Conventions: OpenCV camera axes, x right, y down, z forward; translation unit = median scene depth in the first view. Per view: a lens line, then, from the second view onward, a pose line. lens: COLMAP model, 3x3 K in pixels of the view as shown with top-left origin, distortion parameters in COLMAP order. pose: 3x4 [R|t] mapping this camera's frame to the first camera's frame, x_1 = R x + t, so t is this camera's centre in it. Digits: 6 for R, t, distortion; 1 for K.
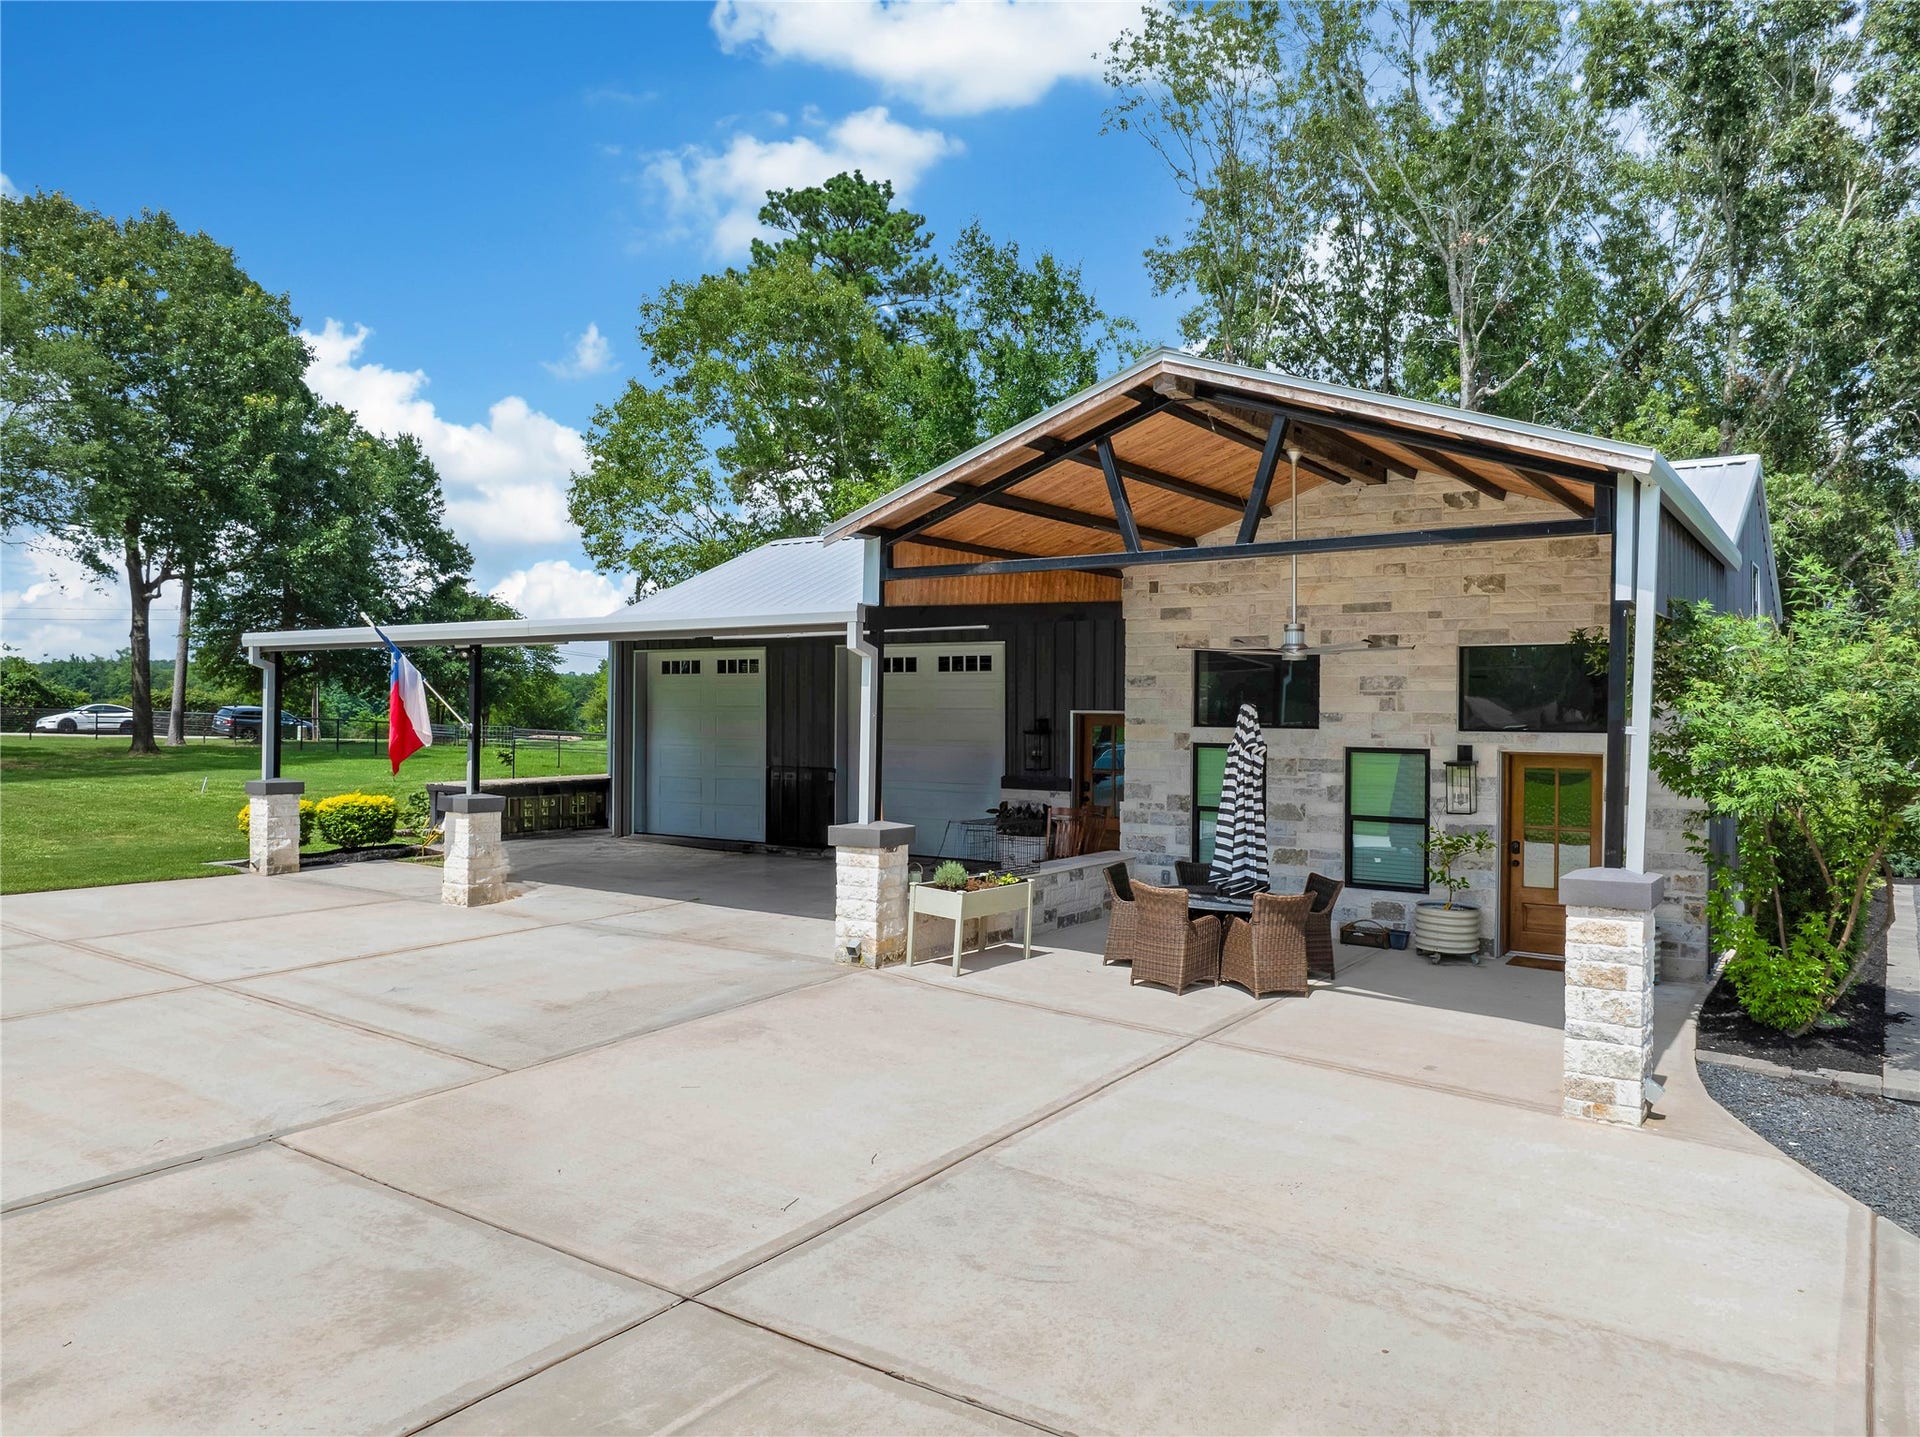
lens RADIAL K [[1373.1, 0, 960.0], [0, 1373.1, 718.5], [0, 0, 1]] dist [0.046015, -0.146700]
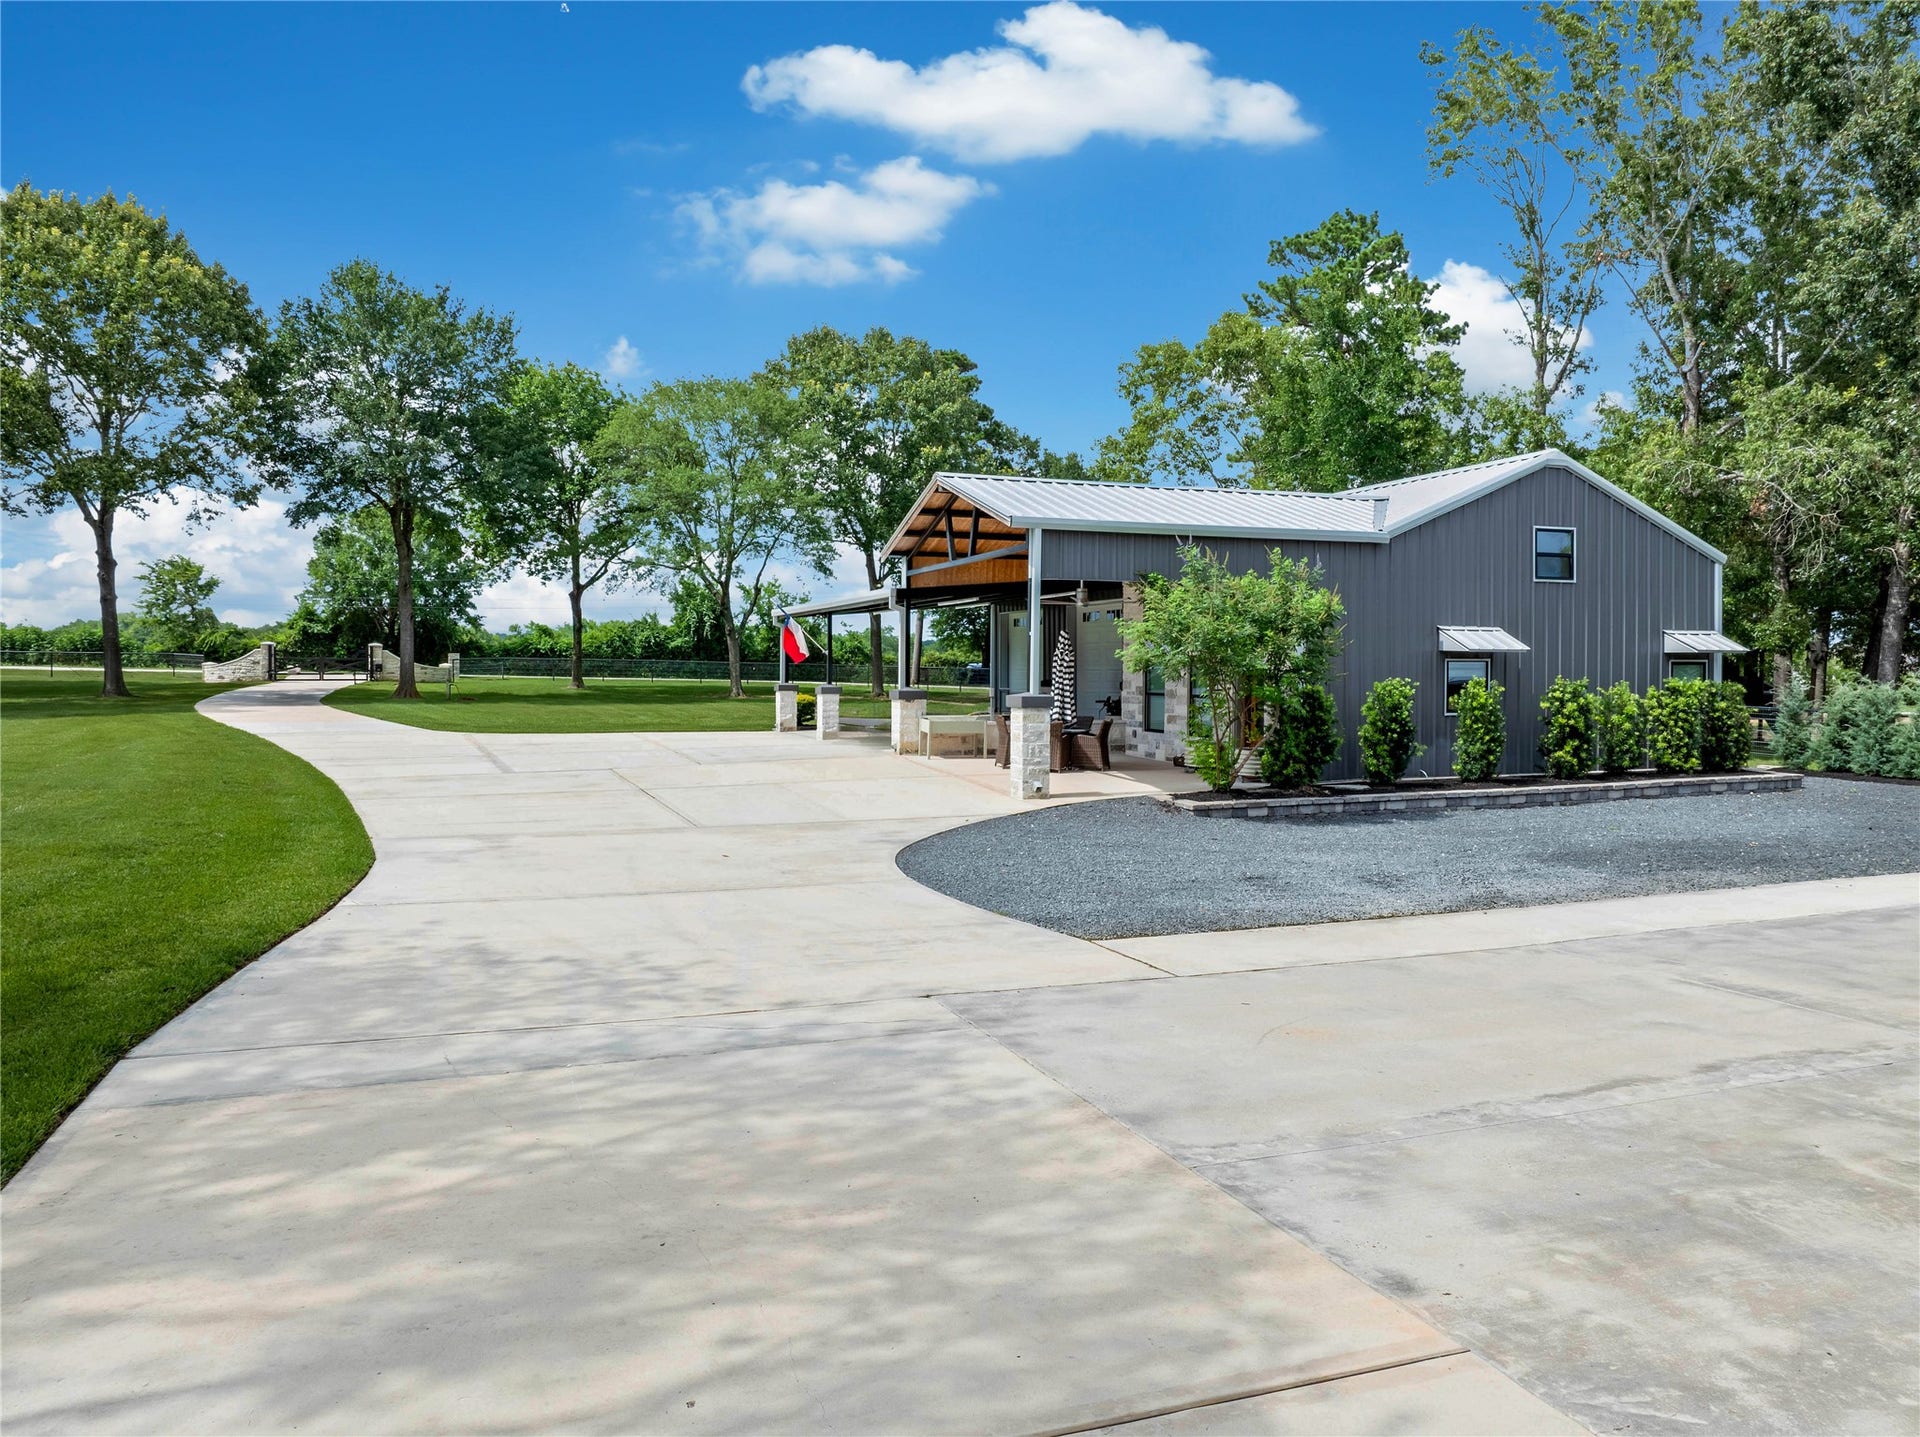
lens RADIAL K [[1373.1, 0, 960.0], [0, 1373.1, 718.5], [0, 0, 1]] dist [0.046015, -0.146700]
pose [[0.820206, 0.011402, -0.571954, 1.064734], [0.003590, 0.999679, 0.025077, 0.057787], [0.572057, -0.022622, 0.819902, -0.606099]]
